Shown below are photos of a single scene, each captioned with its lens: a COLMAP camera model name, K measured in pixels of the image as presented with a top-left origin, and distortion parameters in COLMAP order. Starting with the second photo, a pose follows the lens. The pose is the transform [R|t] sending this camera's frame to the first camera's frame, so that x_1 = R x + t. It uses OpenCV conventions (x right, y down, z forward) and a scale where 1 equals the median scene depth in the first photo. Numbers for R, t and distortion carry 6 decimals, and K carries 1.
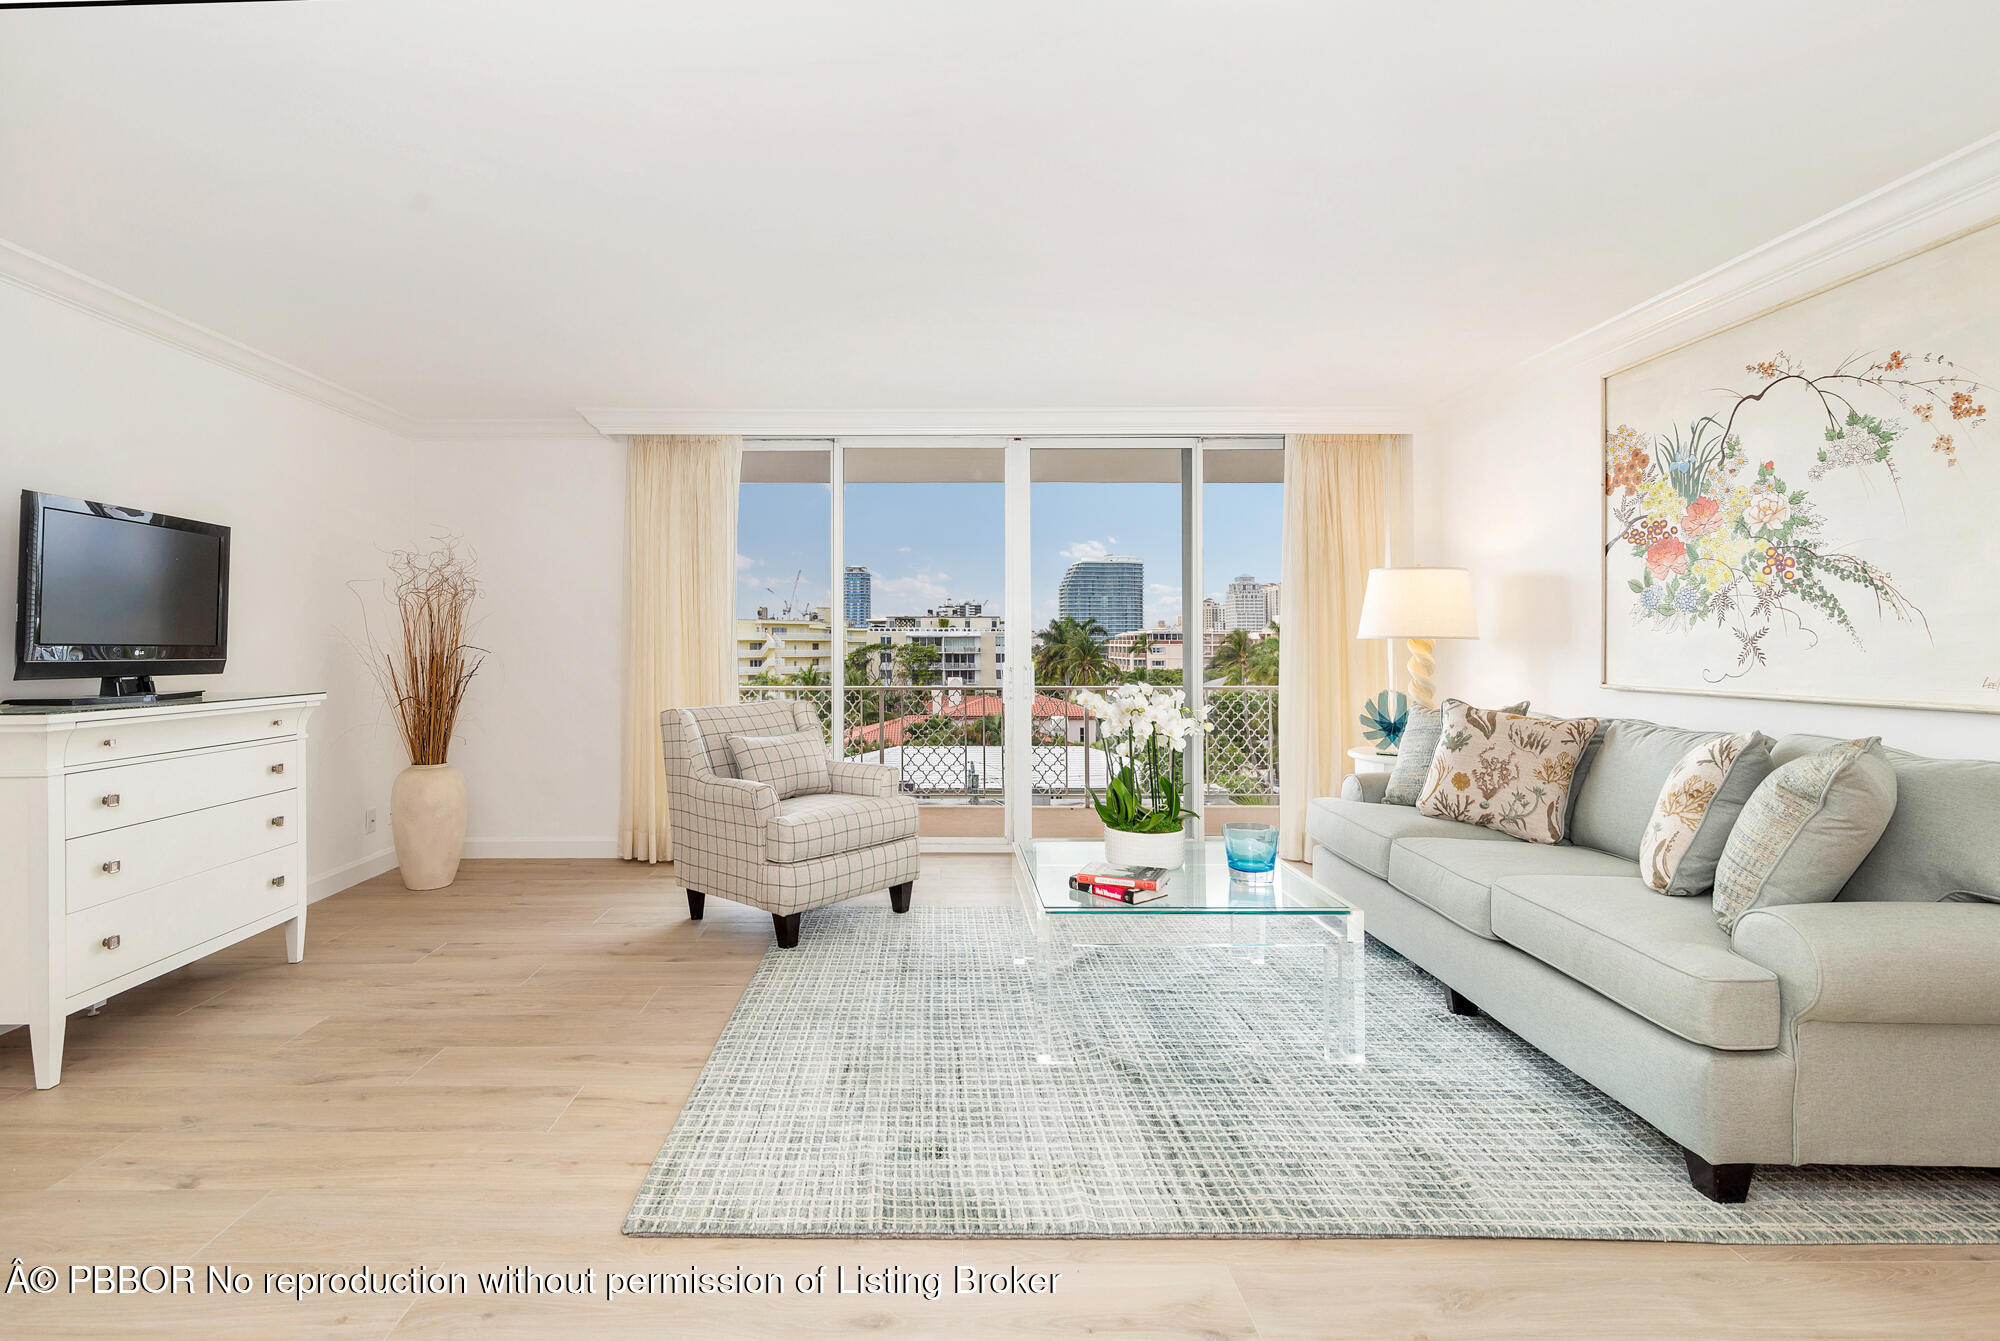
lens RADIAL K [[963.4, 0, 925.7], [0, 963.4, 646.9], [0, 0, 1]] dist [-0.000585, 0.000276]
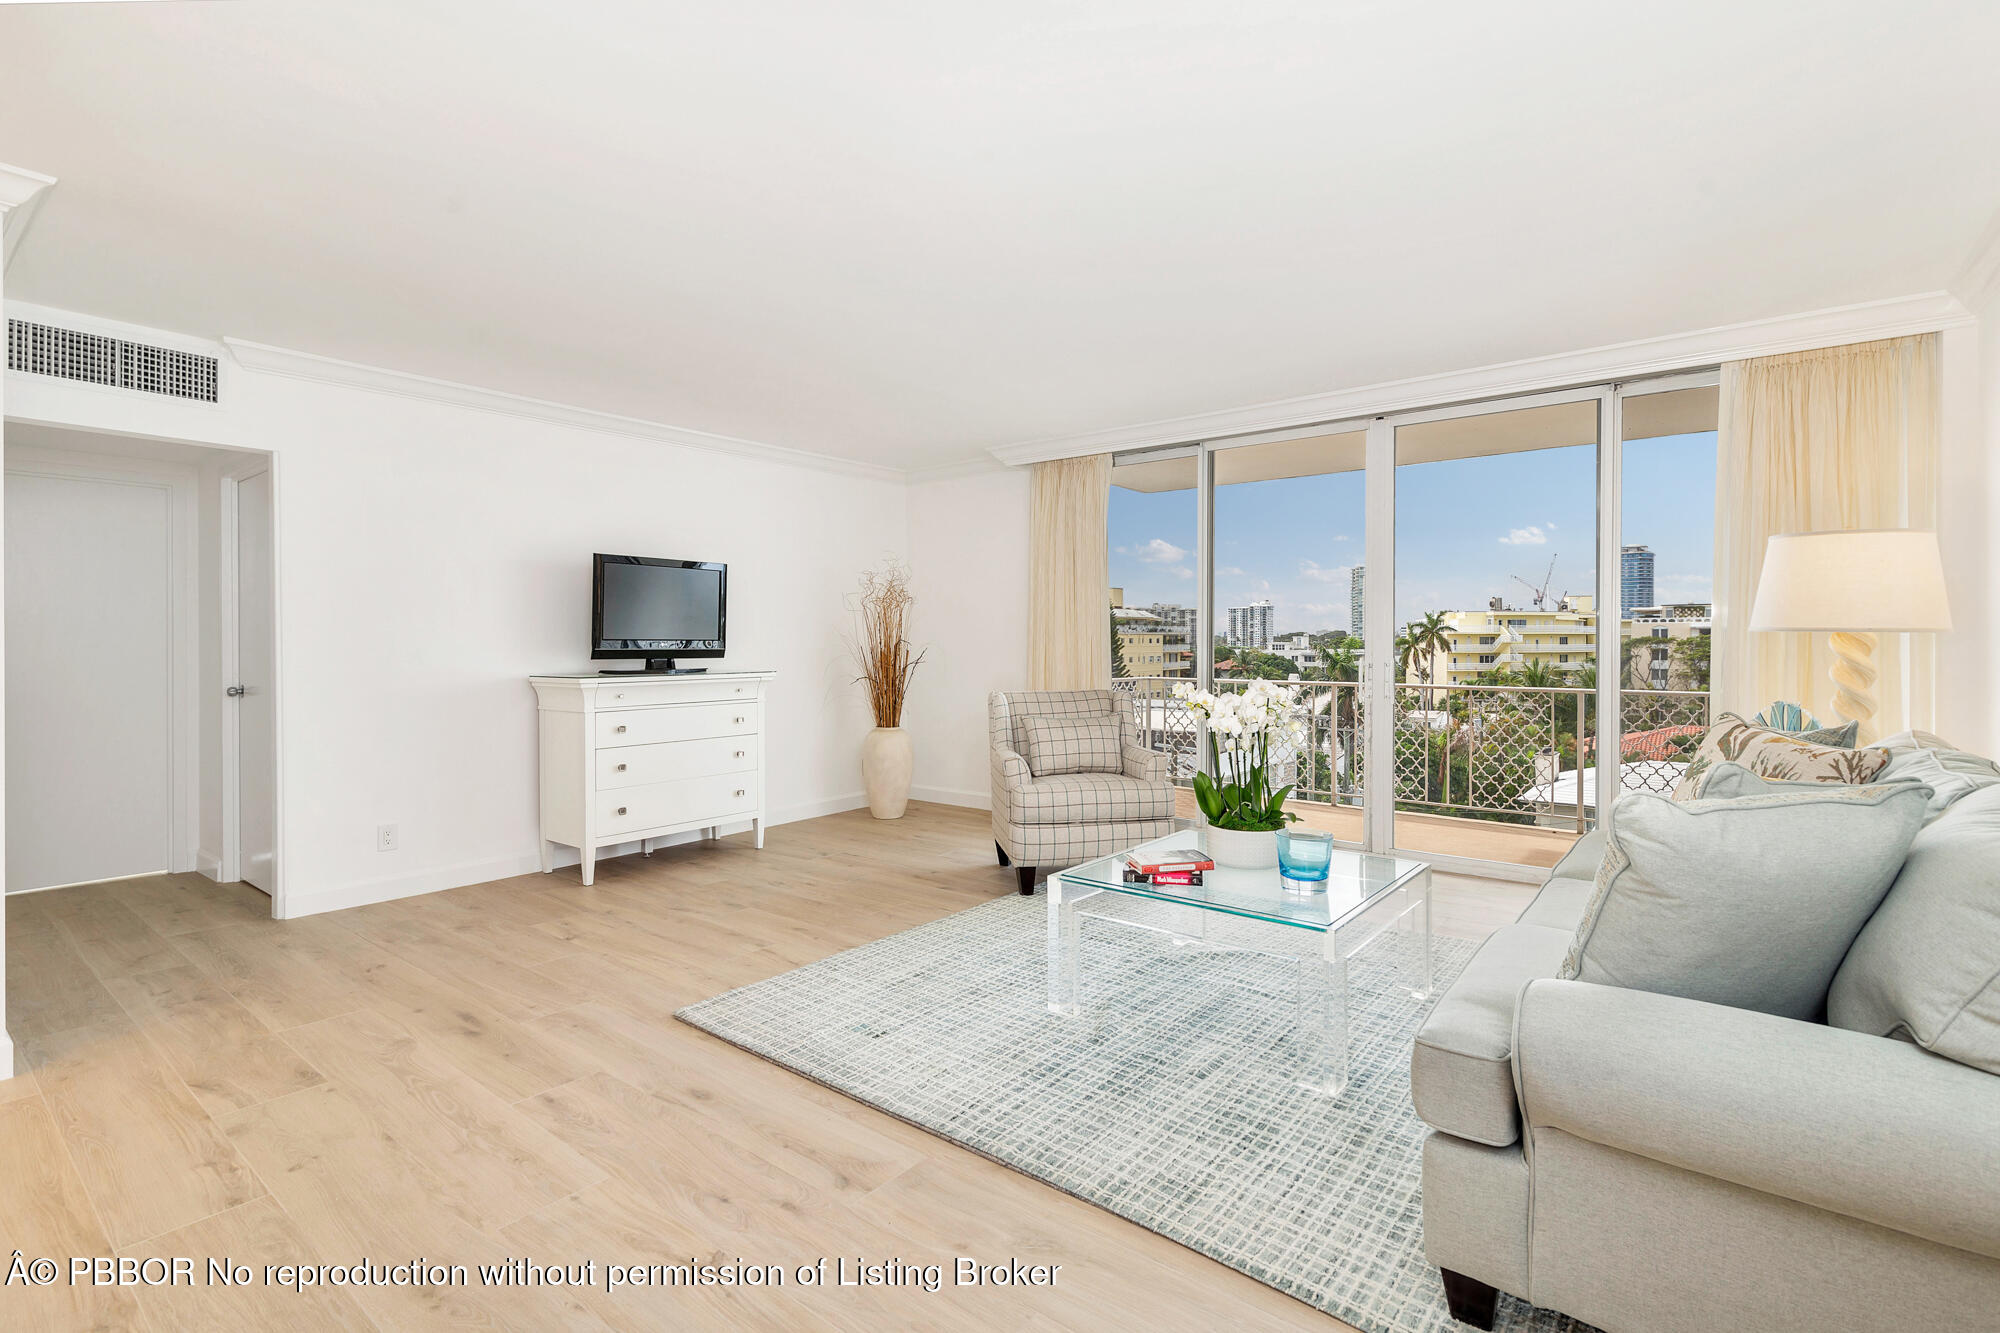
lens RADIAL K [[943.9, 0, 981.7], [0, 943.9, 656.6], [0, 0, 1]] dist [0.001209, -0.000677]
pose [[0.777405, 0.011511, -0.628894, 0.387527], [-0.001035, 0.999855, 0.017021, -0.000819], [0.628999, -0.012581, 0.777304, 0.047761]]
